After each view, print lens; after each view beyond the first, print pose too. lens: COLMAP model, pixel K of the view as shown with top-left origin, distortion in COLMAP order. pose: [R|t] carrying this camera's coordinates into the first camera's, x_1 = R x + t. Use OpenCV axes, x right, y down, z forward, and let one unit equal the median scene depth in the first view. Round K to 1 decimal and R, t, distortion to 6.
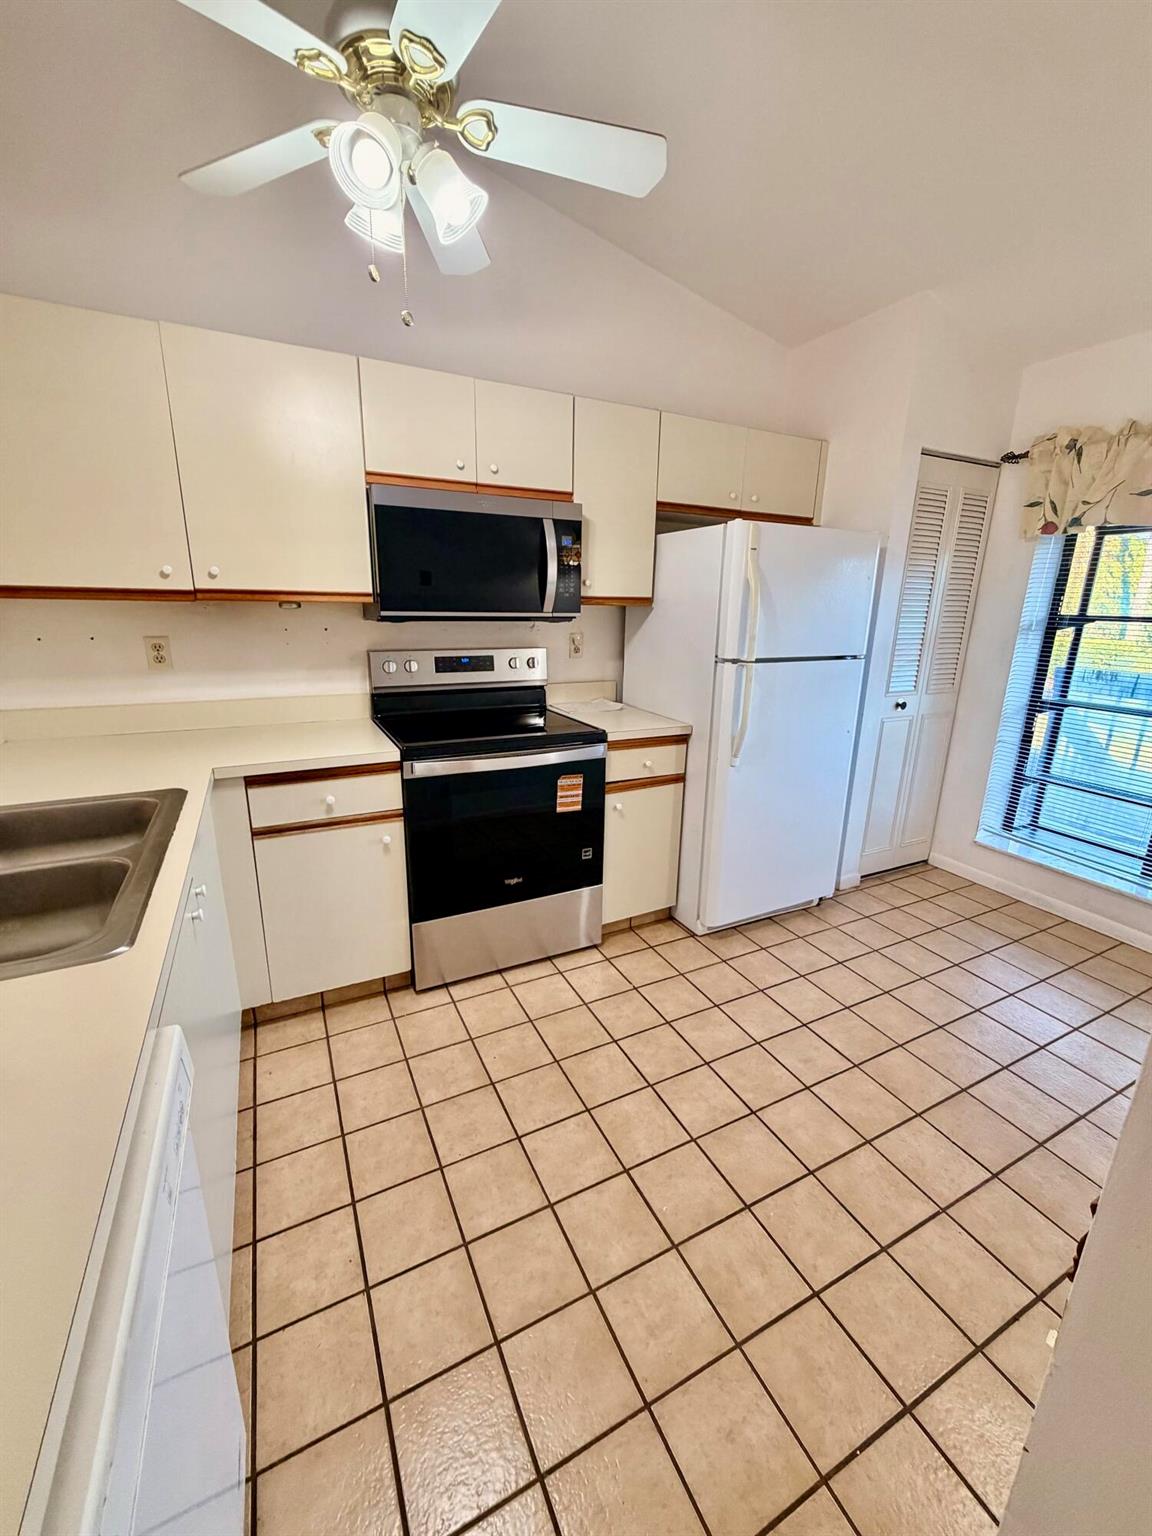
lens RADIAL K [[611.3, 0, 577.9], [0, 611.3, 761.9], [0, 0, 1]] dist [0.000979, 0.000199]
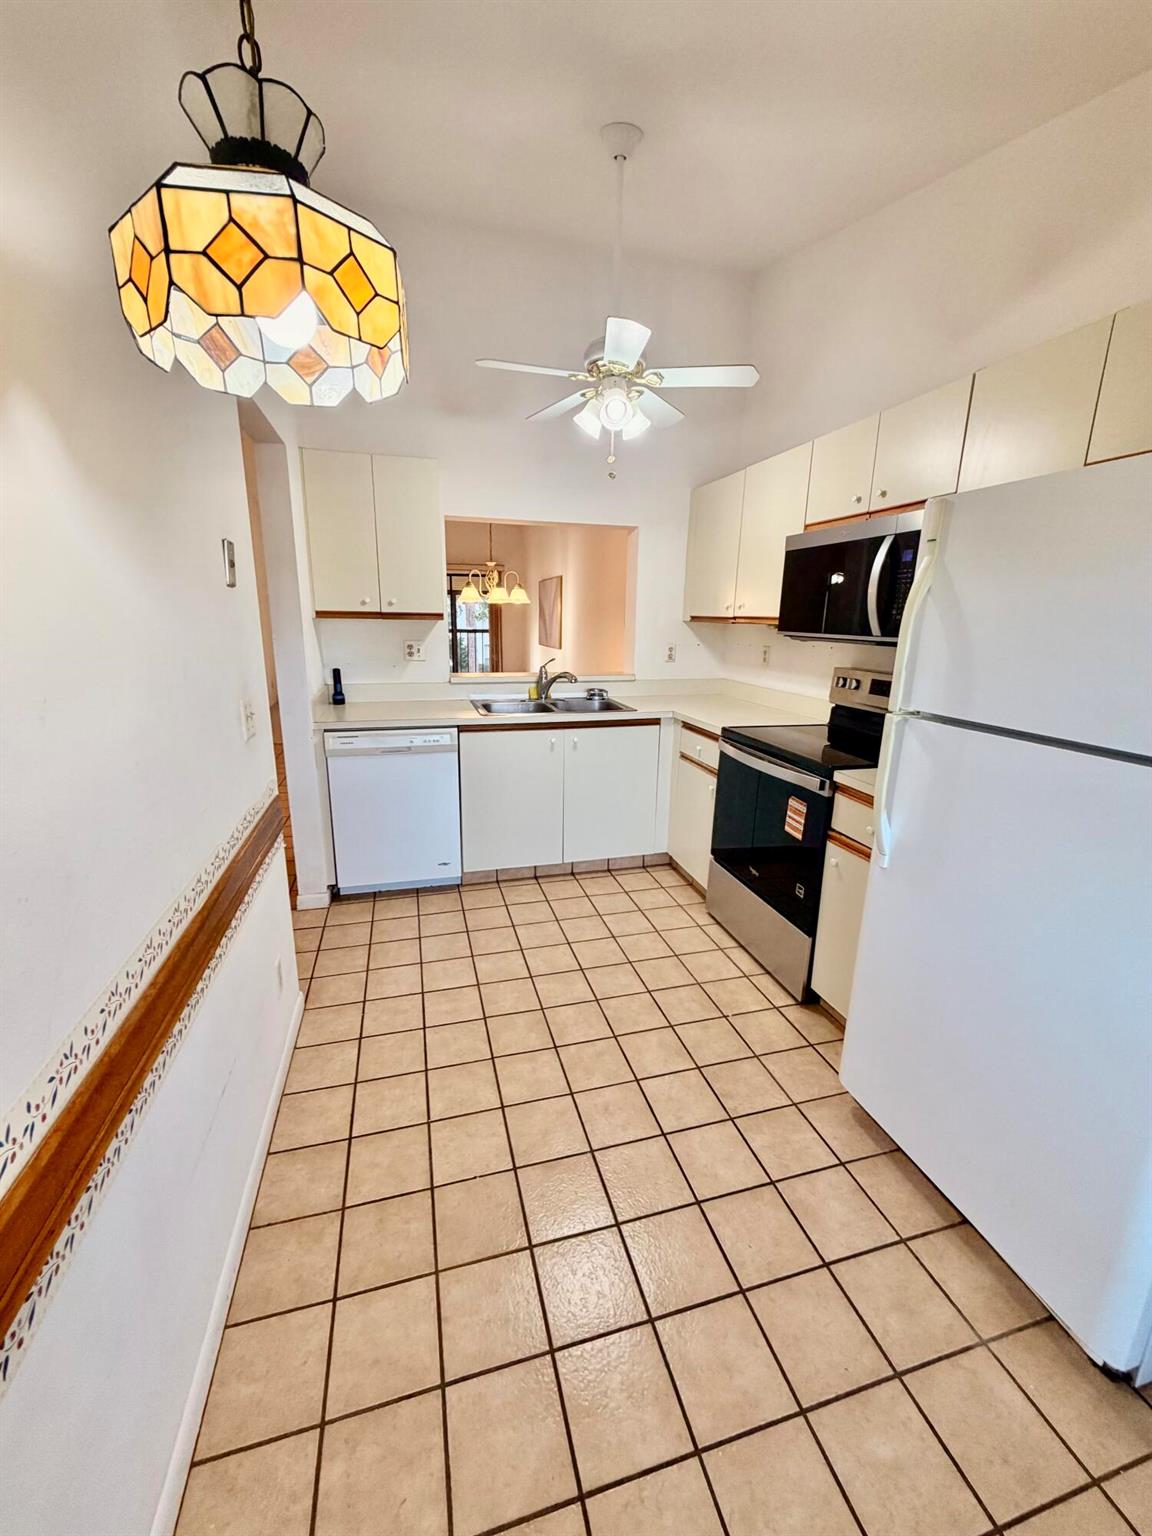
lens RADIAL K [[611.3, 0, 577.9], [0, 611.3, 761.9], [0, 0, 1]] dist [0.000979, 0.000199]
pose [[-0.191389, 0.209817, -0.958826, 1.057106], [-0.273758, 0.926706, 0.257433, -0.203707], [0.942564, 0.311756, -0.119923, 0.827968]]
